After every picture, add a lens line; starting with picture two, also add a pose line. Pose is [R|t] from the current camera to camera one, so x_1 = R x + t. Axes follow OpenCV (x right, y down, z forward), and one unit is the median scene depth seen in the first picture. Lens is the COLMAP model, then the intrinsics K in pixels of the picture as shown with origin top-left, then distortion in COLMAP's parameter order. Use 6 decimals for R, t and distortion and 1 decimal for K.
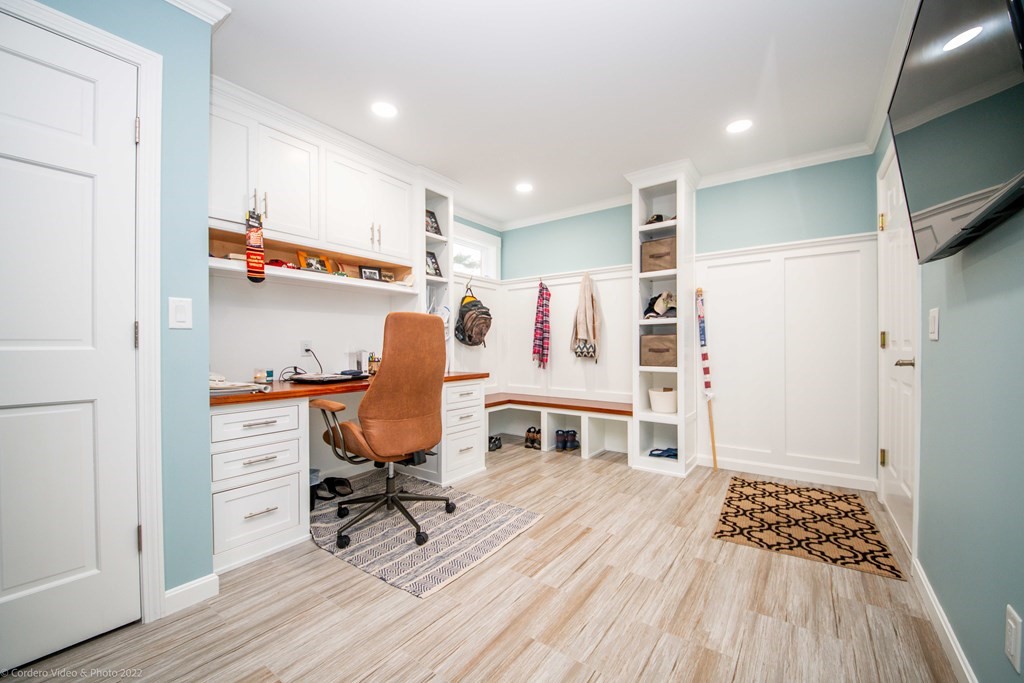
lens RADIAL K [[435.3, 0, 489.8], [0, 435.3, 342.5], [0, 0, 1]] dist [0.053303, -0.048017]
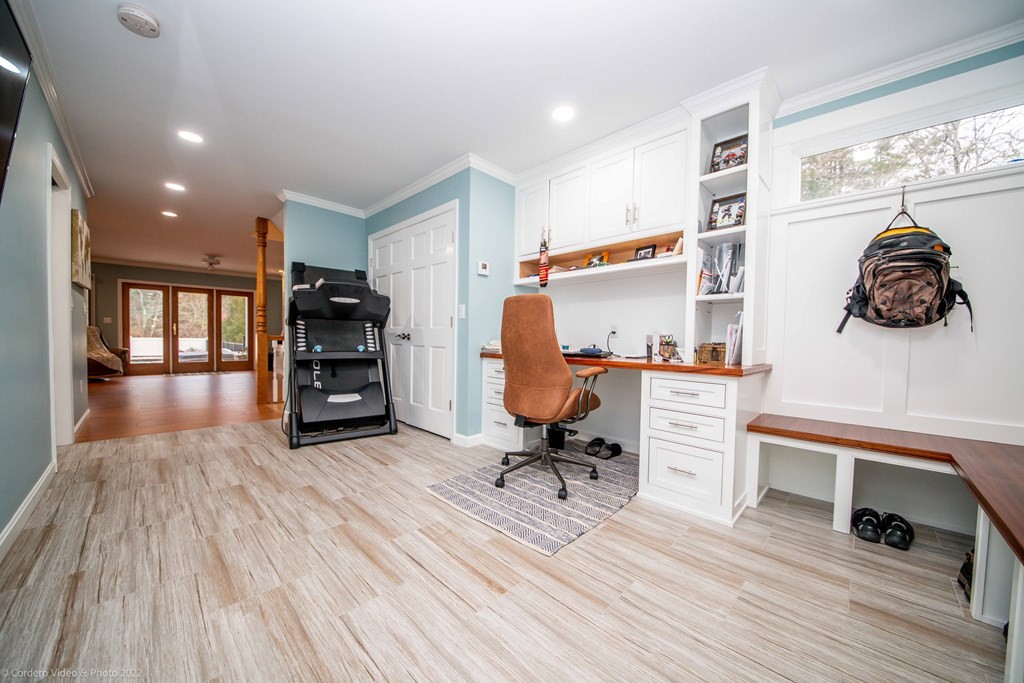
lens RADIAL K [[361.6, 0, 512.3], [0, 361.6, 346.9], [0, 0, 1]] dist [0.020727, -0.019841]
pose [[-0.148724, 0.026502, -0.988524, 0.821629], [-0.009559, 0.999556, 0.028236, 0.043020], [0.988833, 0.013649, -0.148405, 1.185851]]
